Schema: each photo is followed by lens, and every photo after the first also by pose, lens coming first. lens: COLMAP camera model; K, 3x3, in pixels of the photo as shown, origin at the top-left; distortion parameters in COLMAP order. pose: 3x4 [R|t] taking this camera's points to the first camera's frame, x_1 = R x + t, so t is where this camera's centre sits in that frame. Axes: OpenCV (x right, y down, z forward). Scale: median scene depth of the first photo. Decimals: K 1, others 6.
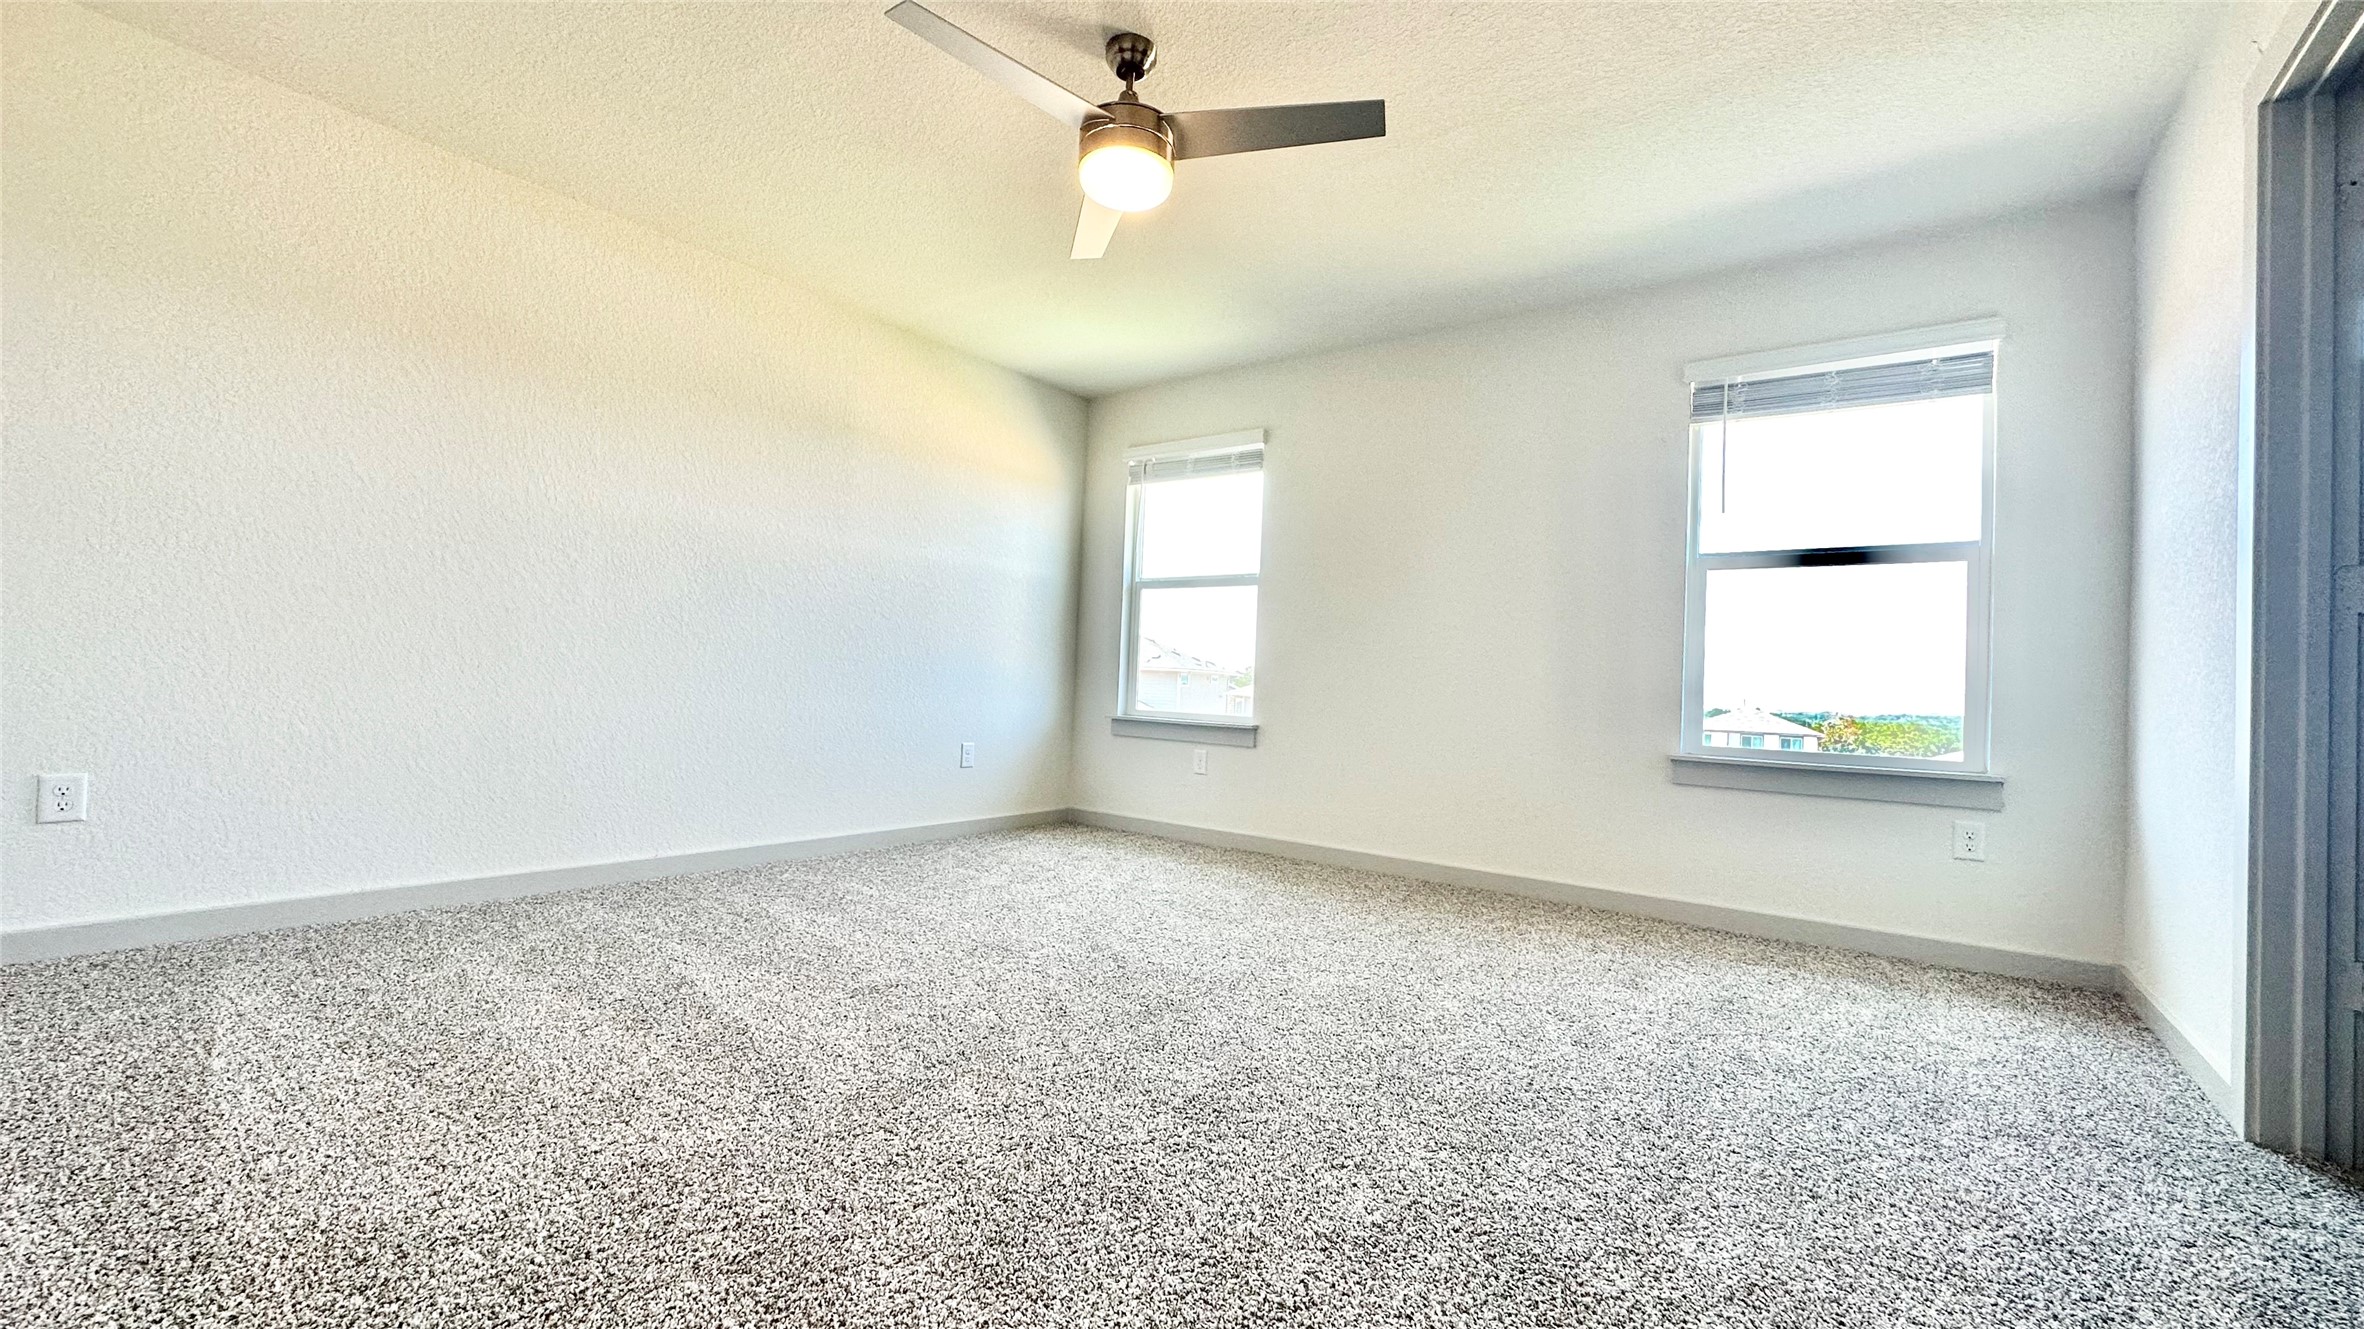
lens RADIAL K [[945.3, 0, 1181.9], [0, 945.3, 659.6], [0, 0, 1]] dist [-0.000005, 0.000351]
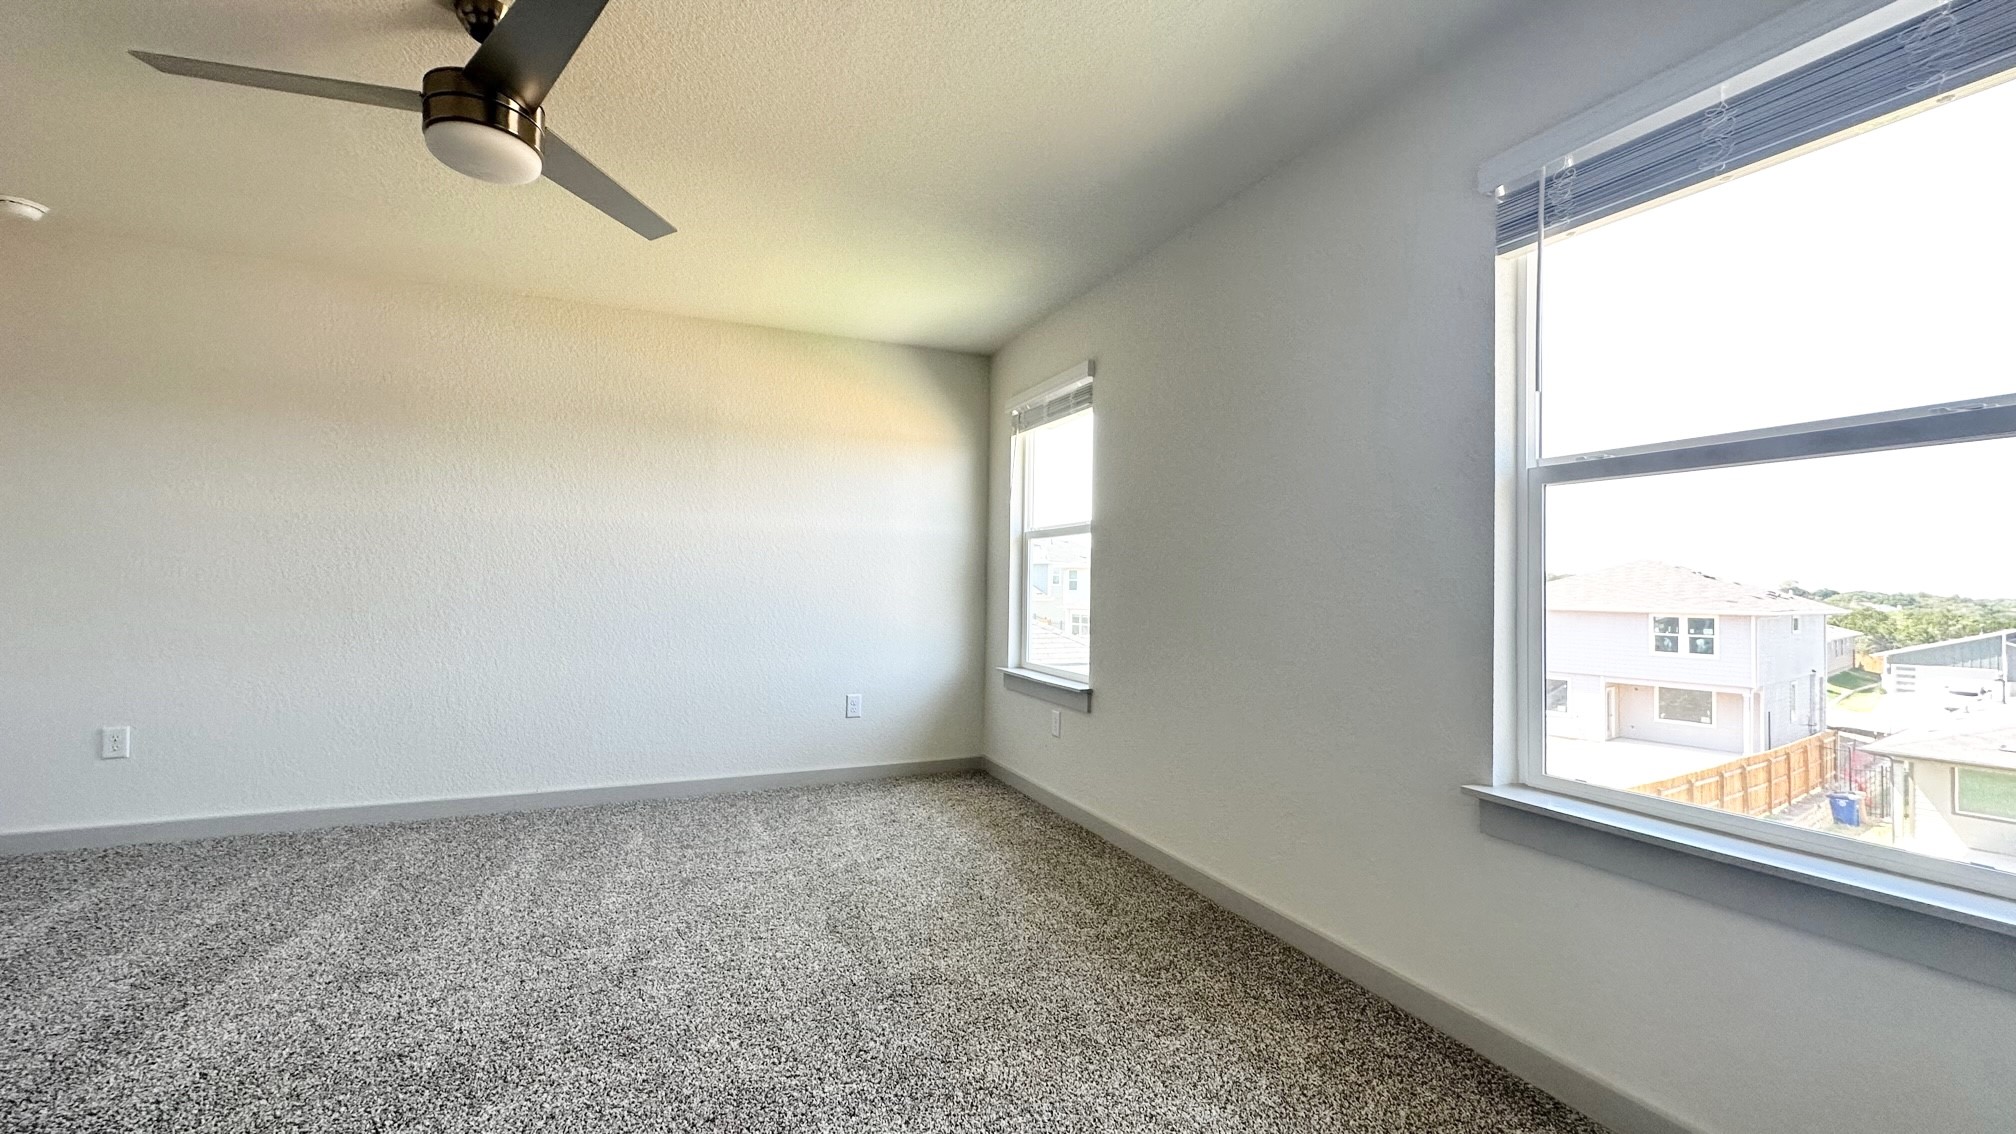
lens RADIAL K [[806.1, 0, 1007.9], [0, 806.1, 562.8], [0, 0, 1]] dist [-0.000005, 0.000351]
pose [[0.870141, -0.042061, -0.491005, 0.504869], [0.034536, 0.999106, -0.024383, -0.044178], [0.491592, 0.004259, 0.870815, 0.371995]]
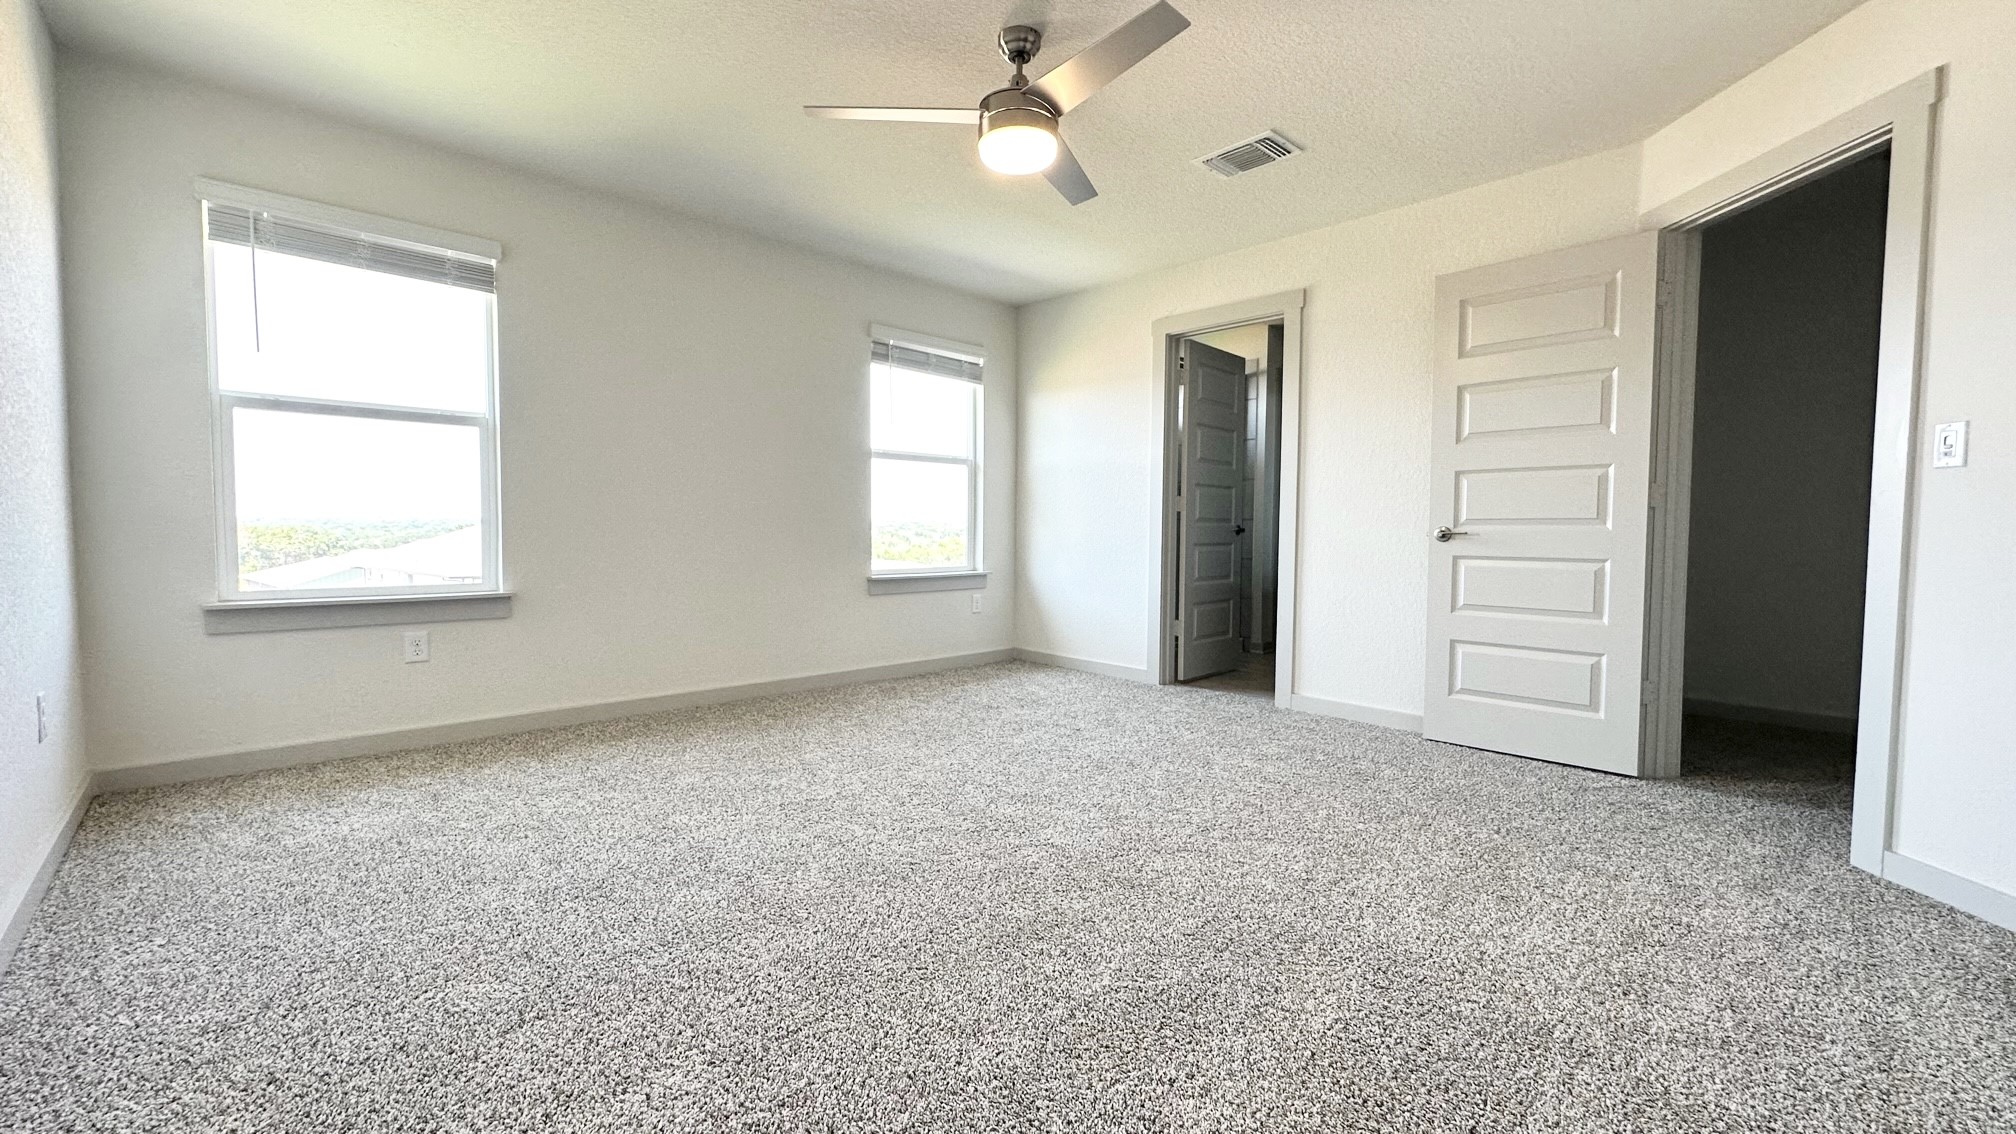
lens RADIAL K [[822.2, 0, 997.5], [0, 822.2, 540.4], [0, 0, 1]] dist [-0.001052, -0.000010]
pose [[0.169154, -0.039582, 0.984794, -0.750536], [-0.009069, 0.999088, 0.041715, -0.016534], [-0.985548, -0.015987, 0.168641, 0.553567]]
